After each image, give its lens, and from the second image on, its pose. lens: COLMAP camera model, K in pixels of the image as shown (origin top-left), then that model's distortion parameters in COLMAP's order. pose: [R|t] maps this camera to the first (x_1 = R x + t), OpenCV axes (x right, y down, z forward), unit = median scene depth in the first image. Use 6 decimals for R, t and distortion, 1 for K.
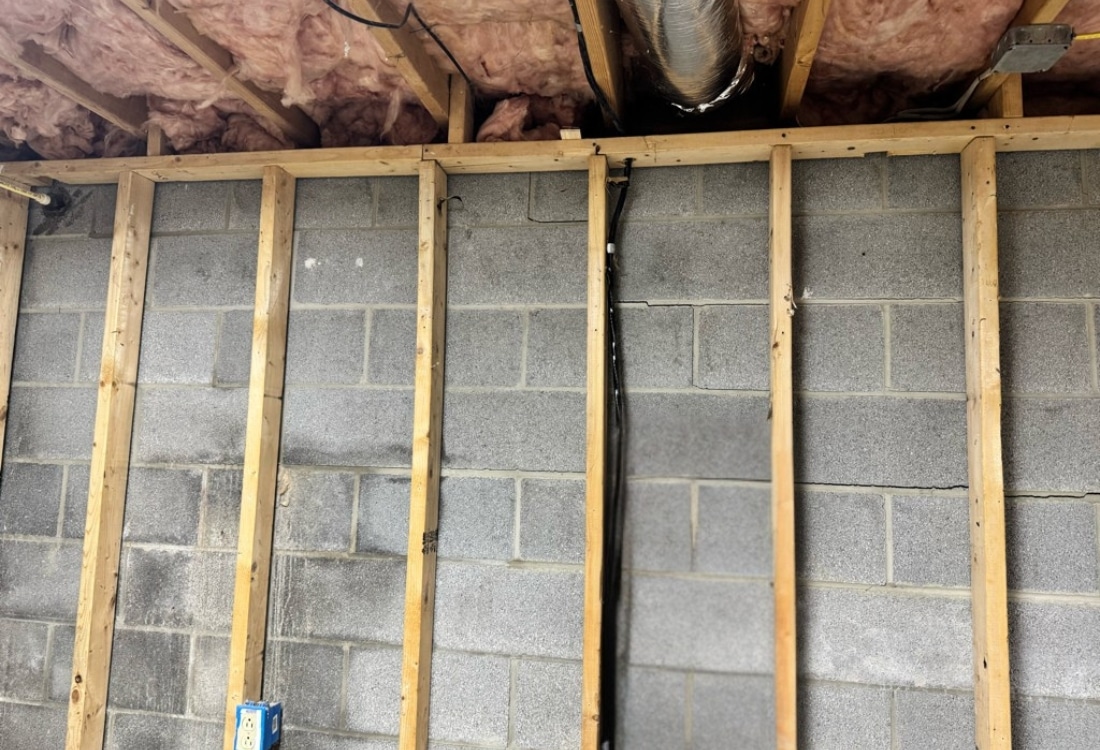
lens RADIAL K [[740.3, 0, 550.0], [0, 740.3, 375.0], [0, 0, 1]] dist [0.000654, 0.000816]
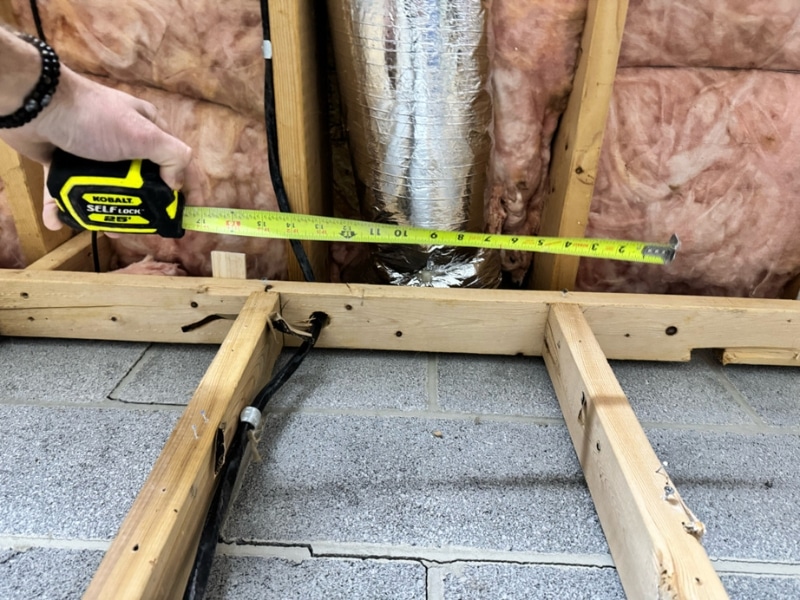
lens RADIAL K [[578.6, 0, 400.0], [0, 578.6, 300.0], [0, 0, 1]] dist [-0.000892, -0.003886]
pose [[0.977052, 0.187471, 0.101112, 0.130812], [-0.023732, 0.567563, -0.822988, 0.086491], [-0.211673, 0.801702, 0.558988, 0.766422]]
